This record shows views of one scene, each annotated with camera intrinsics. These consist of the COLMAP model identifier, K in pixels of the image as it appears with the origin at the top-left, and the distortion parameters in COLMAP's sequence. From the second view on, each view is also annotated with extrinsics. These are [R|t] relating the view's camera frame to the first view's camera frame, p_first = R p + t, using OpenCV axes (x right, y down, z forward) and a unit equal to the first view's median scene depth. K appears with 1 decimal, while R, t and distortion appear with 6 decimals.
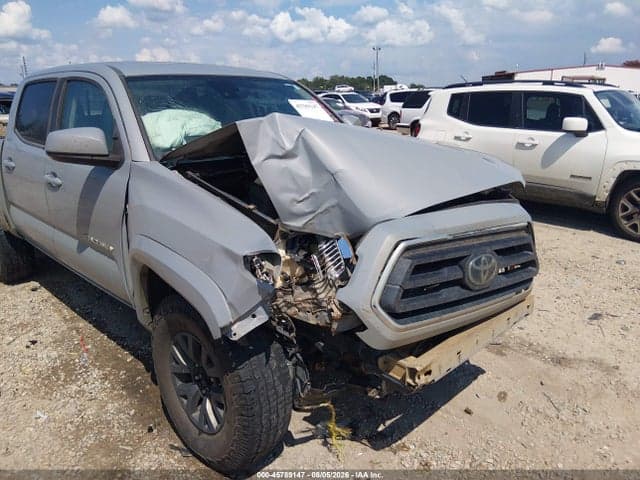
lens RADIAL K [[478.8, 0, 320.0], [0, 478.8, 240.0], [0, 0, 1]] dist [0.081032, -0.133975]
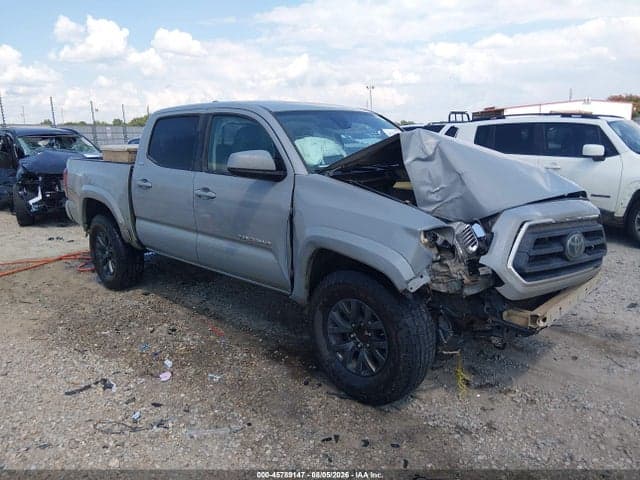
lens RADIAL K [[478.8, 0, 320.0], [0, 478.8, 240.0], [0, 0, 1]] dist [0.081032, -0.133975]
pose [[0.999822, -0.013106, 0.013545, -0.332039], [0.014031, 0.997401, -0.070678, 0.108245], [-0.012584, 0.070855, 0.997407, -0.292631]]
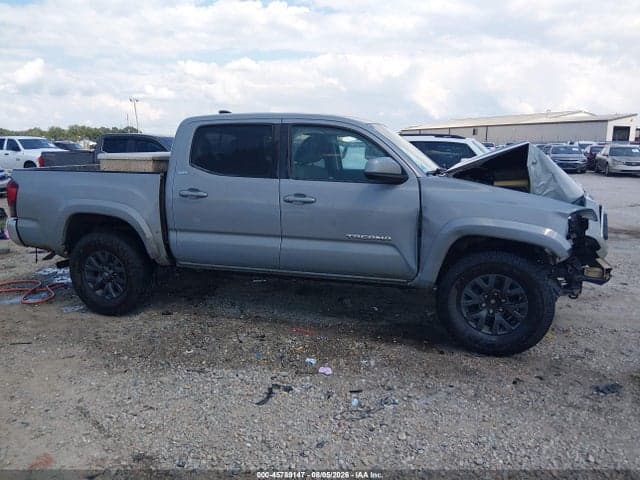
lens RADIAL K [[478.8, 0, 320.0], [0, 478.8, 240.0], [0, 0, 1]] dist [0.081032, -0.133975]
pose [[0.883390, -0.081602, 0.461479, -1.363805], [0.128202, 0.989240, -0.070486, 0.102963], [-0.450762, 0.121429, 0.884347, -0.196331]]
